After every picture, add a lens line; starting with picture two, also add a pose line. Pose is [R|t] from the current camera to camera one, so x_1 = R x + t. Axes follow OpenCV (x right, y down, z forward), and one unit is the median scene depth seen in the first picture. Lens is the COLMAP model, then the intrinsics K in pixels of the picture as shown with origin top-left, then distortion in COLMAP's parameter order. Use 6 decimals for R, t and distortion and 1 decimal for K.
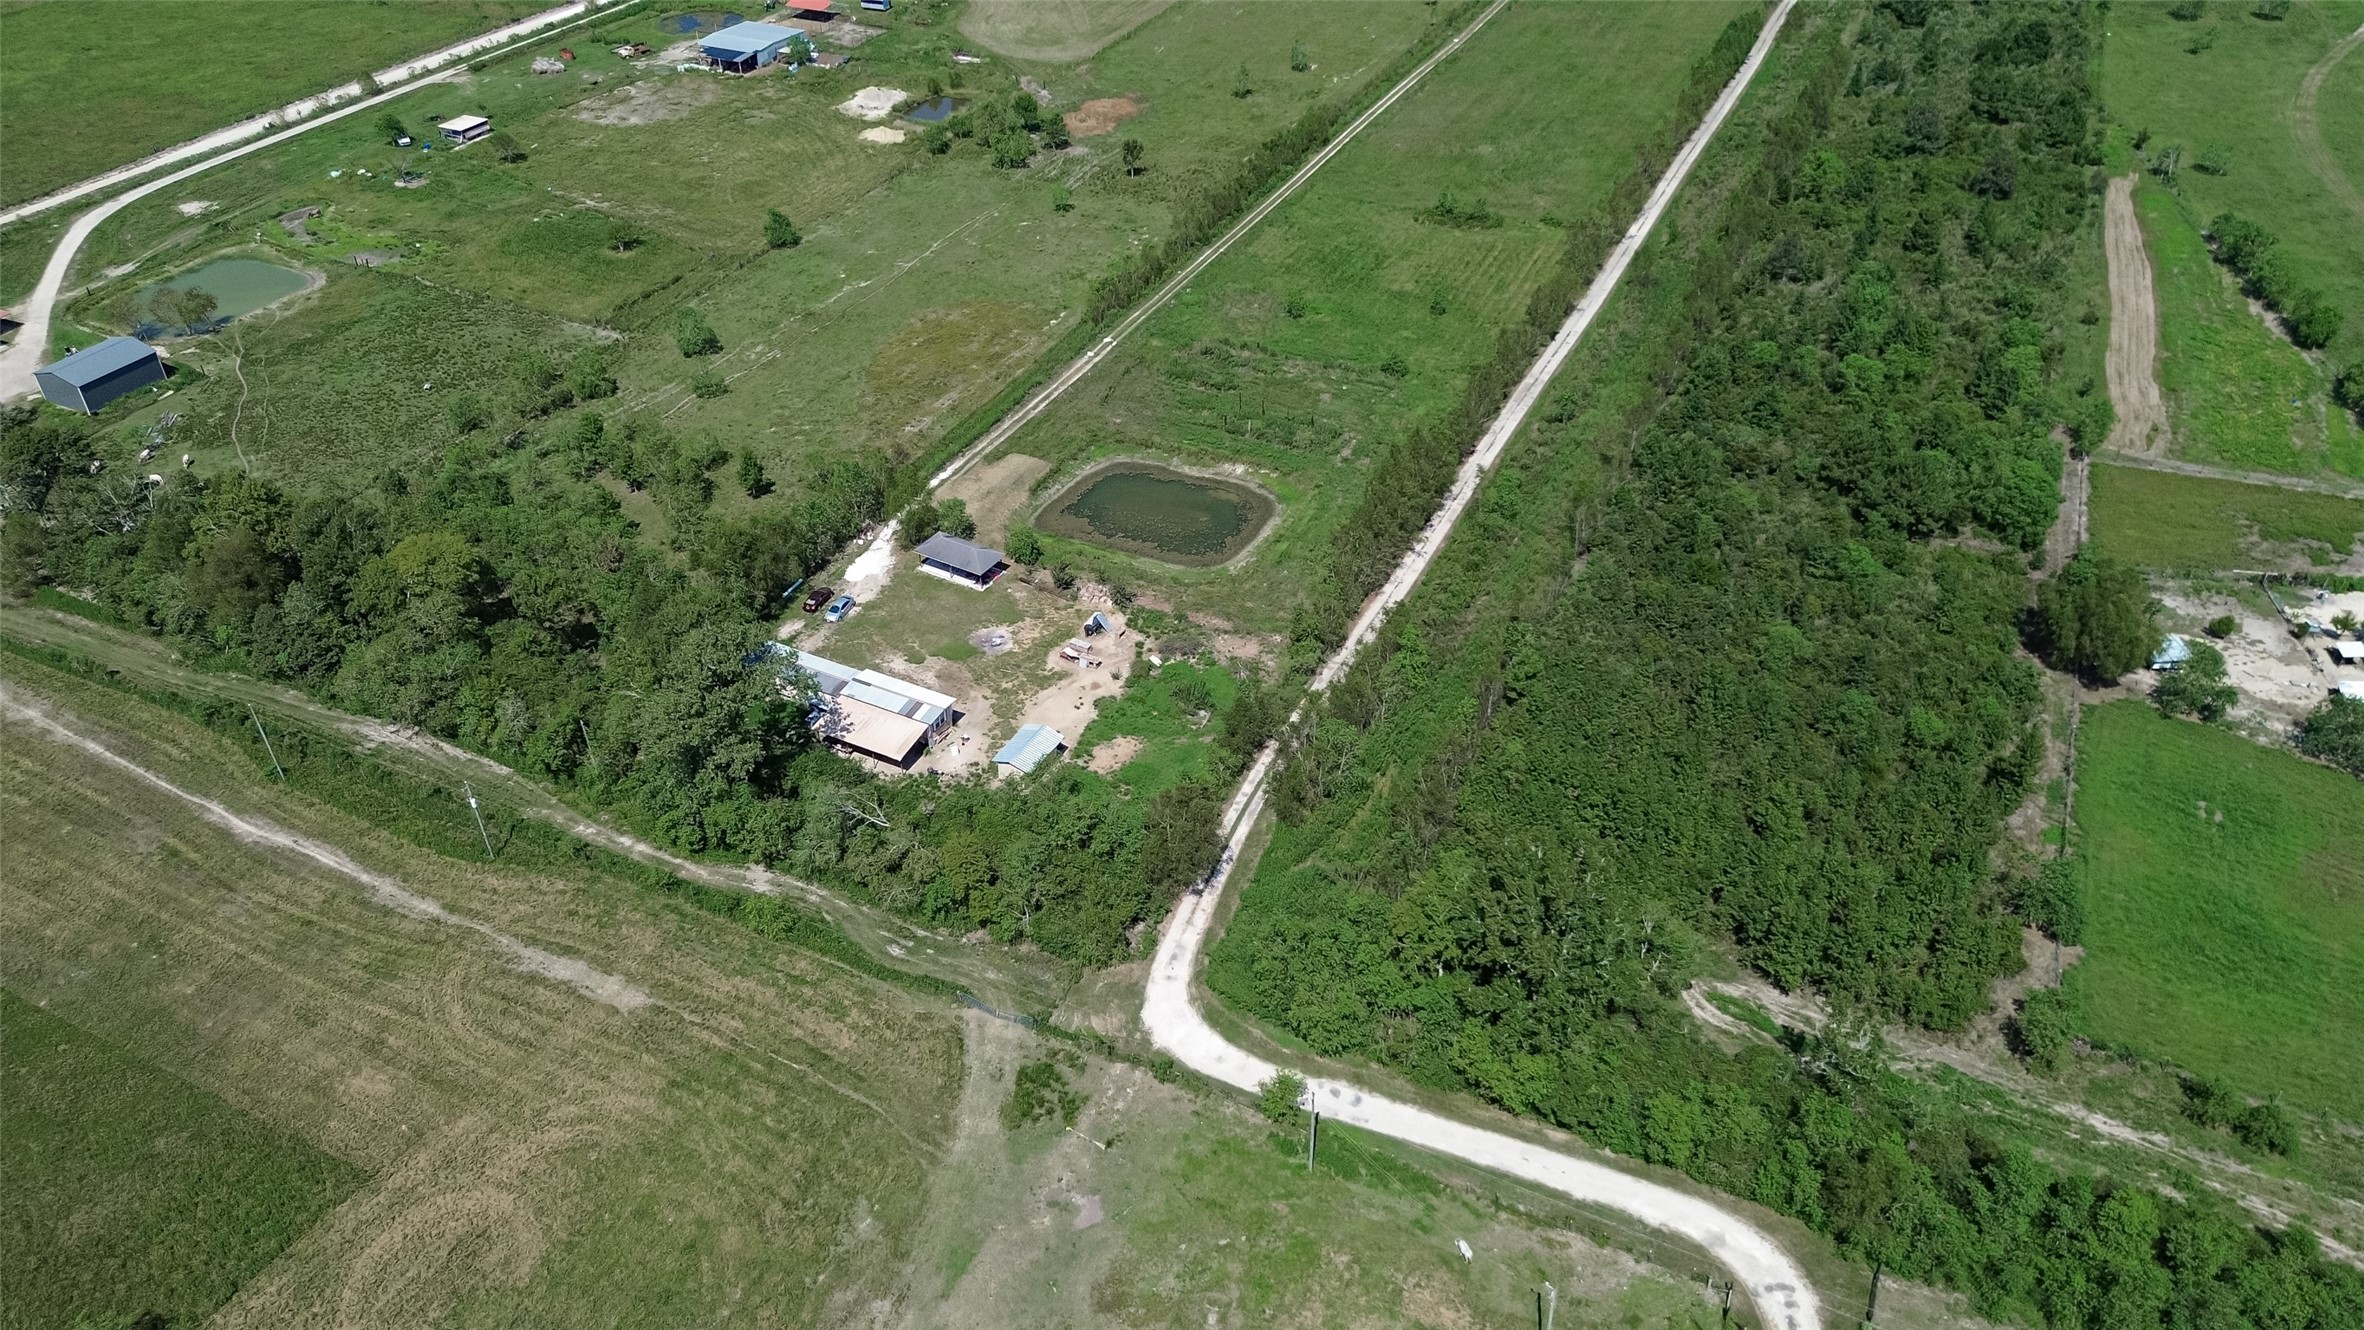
lens RADIAL K [[1679.1, 0, 1180.9], [0, 1679.1, 669.6], [0, 0, 1]] dist [0.069948, -0.068672]
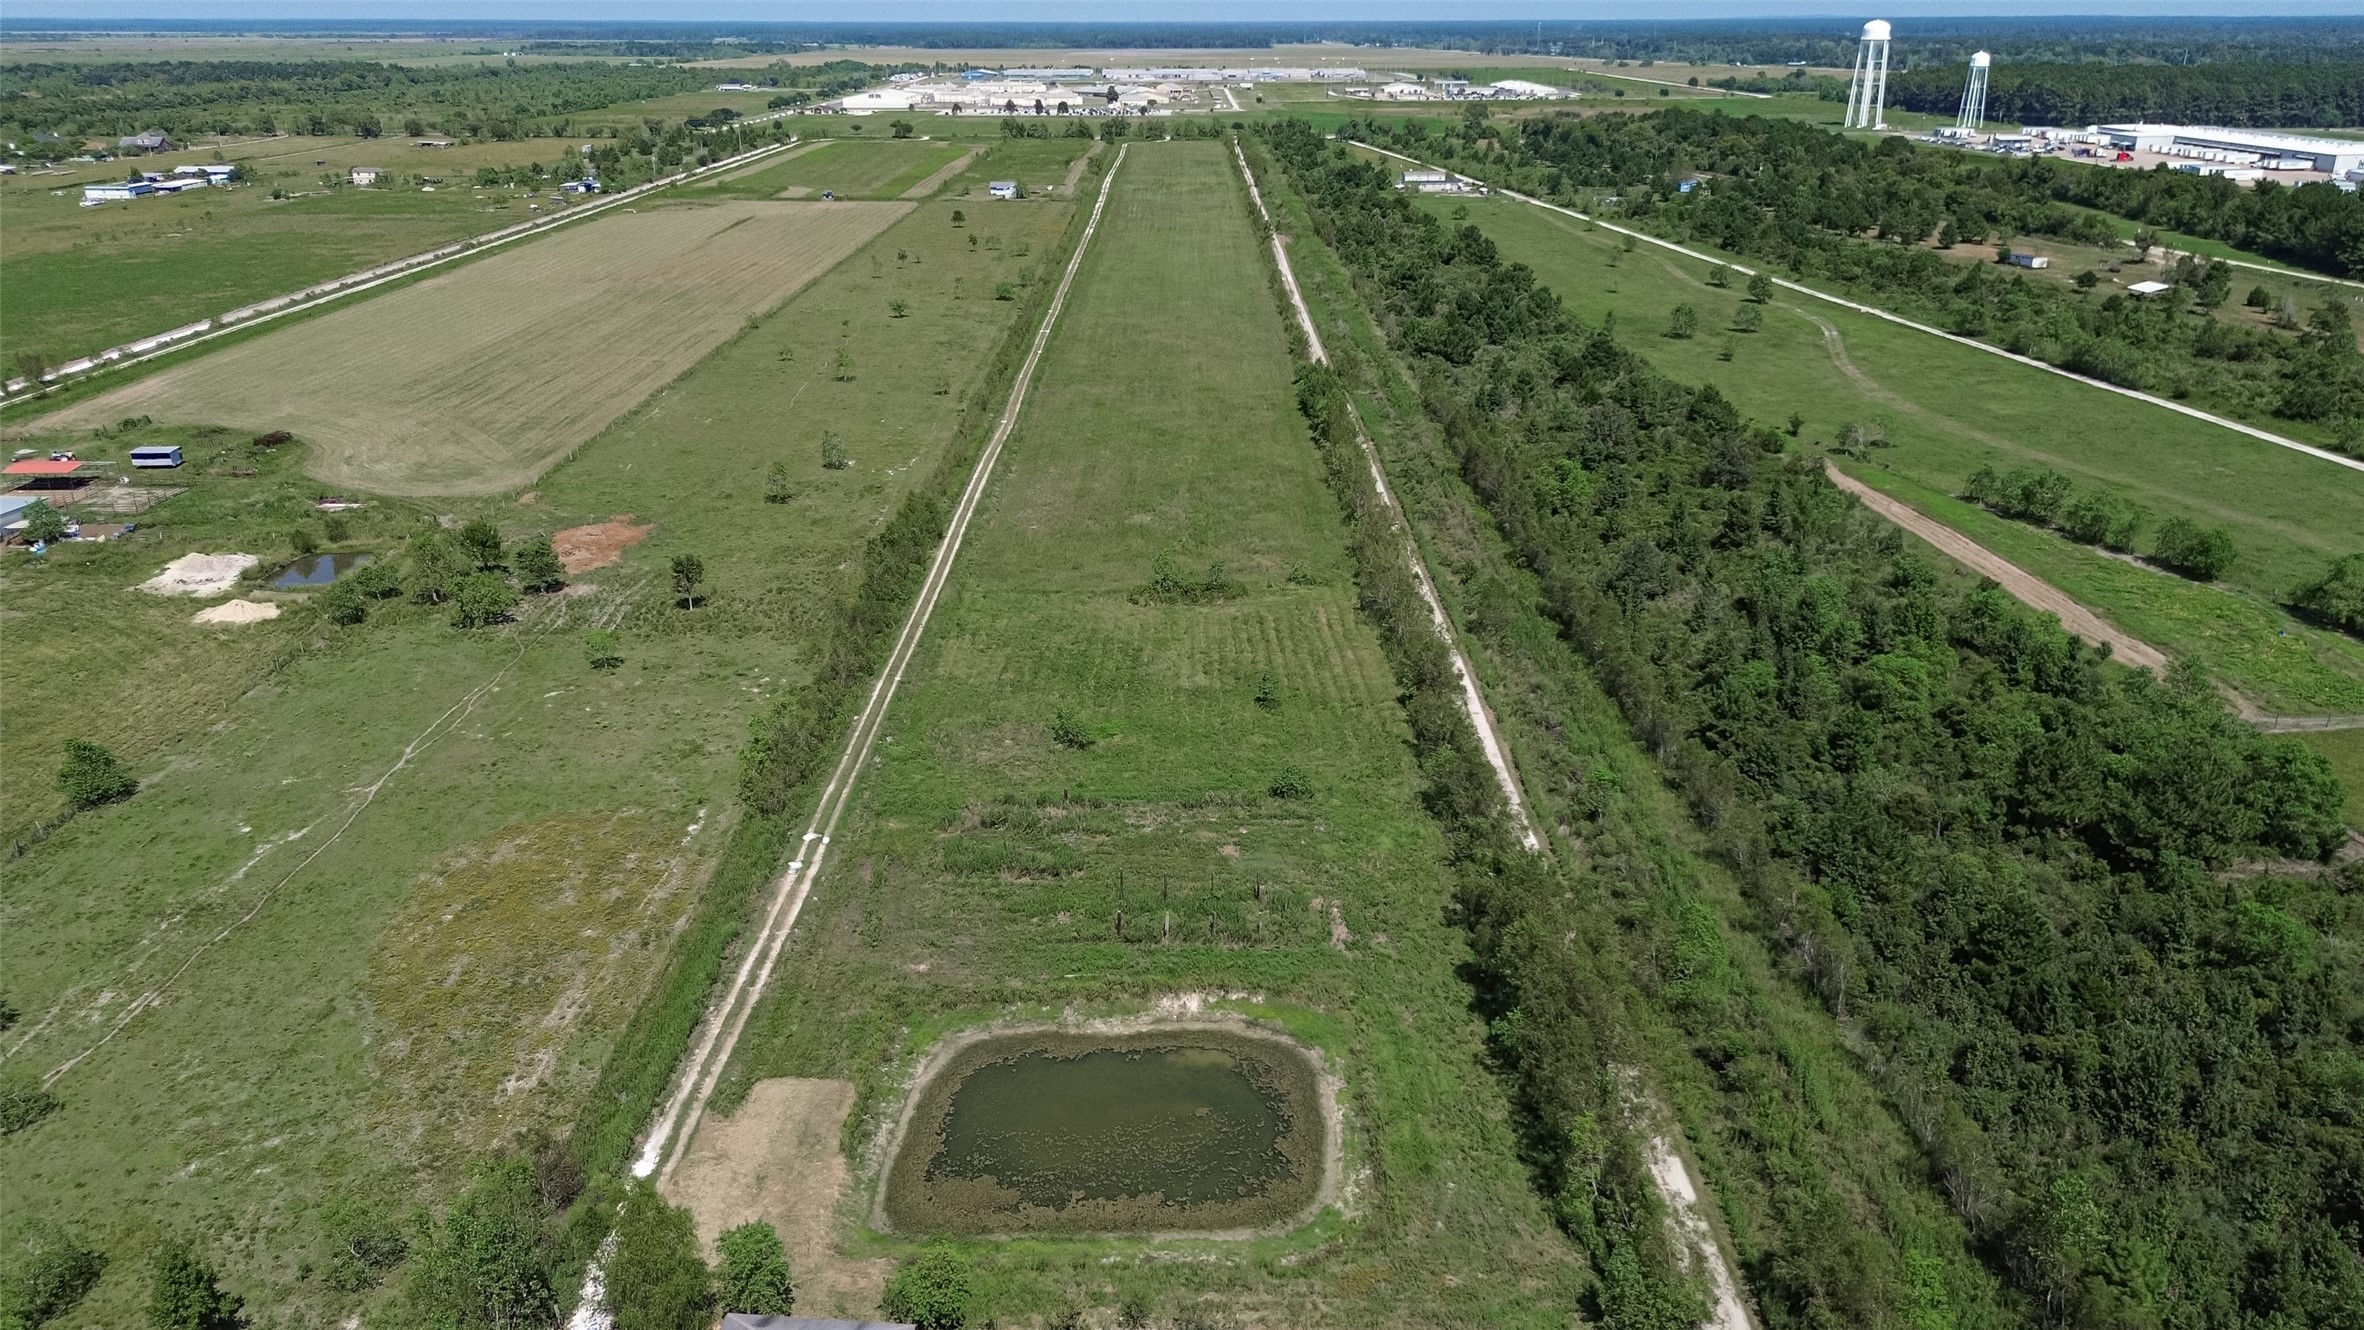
lens RADIAL K [[1679.1, 0, 1180.9], [0, 1679.1, 669.6], [0, 0, 1]] dist [0.069948, -0.068672]
pose [[0.901638, -0.153905, 0.404181, -0.187221], [0.257671, 0.941731, -0.216212, -0.112548], [-0.347354, 0.299091, 0.888757, 0.517046]]
